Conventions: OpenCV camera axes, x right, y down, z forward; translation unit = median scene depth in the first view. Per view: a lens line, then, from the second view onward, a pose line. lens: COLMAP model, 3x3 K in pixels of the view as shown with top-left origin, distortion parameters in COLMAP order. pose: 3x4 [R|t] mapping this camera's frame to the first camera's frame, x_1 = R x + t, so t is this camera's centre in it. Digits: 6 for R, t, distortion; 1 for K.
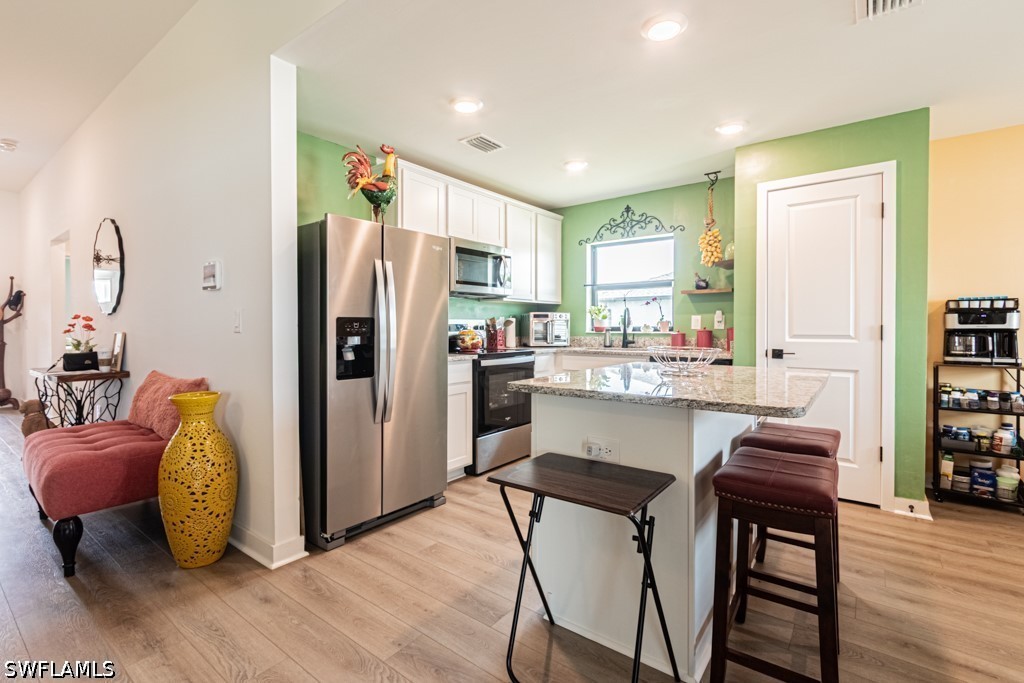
lens RADIAL K [[471.6, 0, 512.8], [0, 471.6, 334.3], [0, 0, 1]] dist [0.001198, -0.000301]
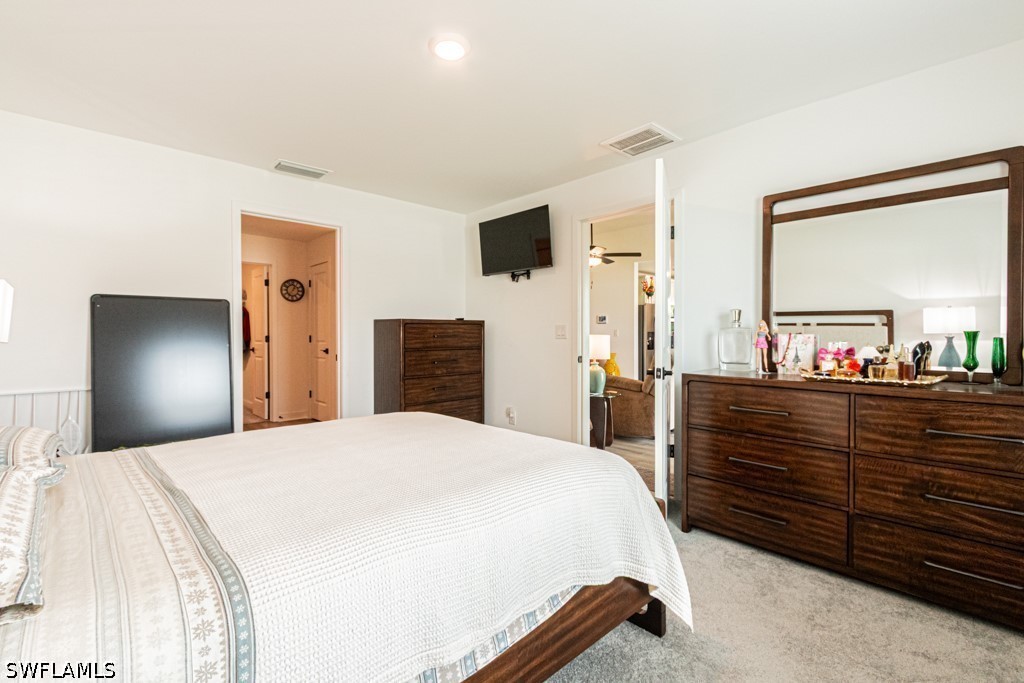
lens RADIAL K [[464.3, 0, 492.4], [0, 464.3, 335.2], [0, 0, 1]] dist [-0.000649, -0.000174]
pose [[0.983079, -0.000556, -0.183183, -0.594071], [-0.001283, 0.999950, -0.009917, 0.016092], [0.183179, 0.009984, 0.983029, -1.783147]]
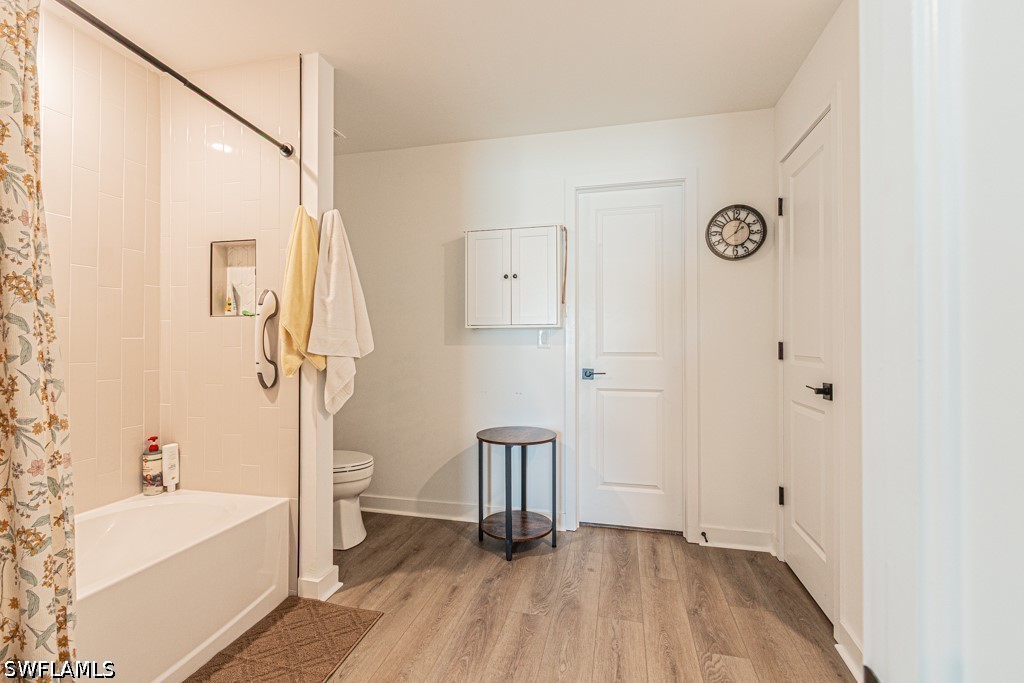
lens RADIAL K [[482.7, 0, 484.5], [0, 482.7, 337.9], [0, 0, 1]] dist [0.014294, -0.000359]
pose [[0.362497, -0.003184, -0.931979, -1.122041], [-0.012073, 0.999894, -0.008111, 0.005024], [0.931907, 0.014192, 0.362421, -0.784028]]
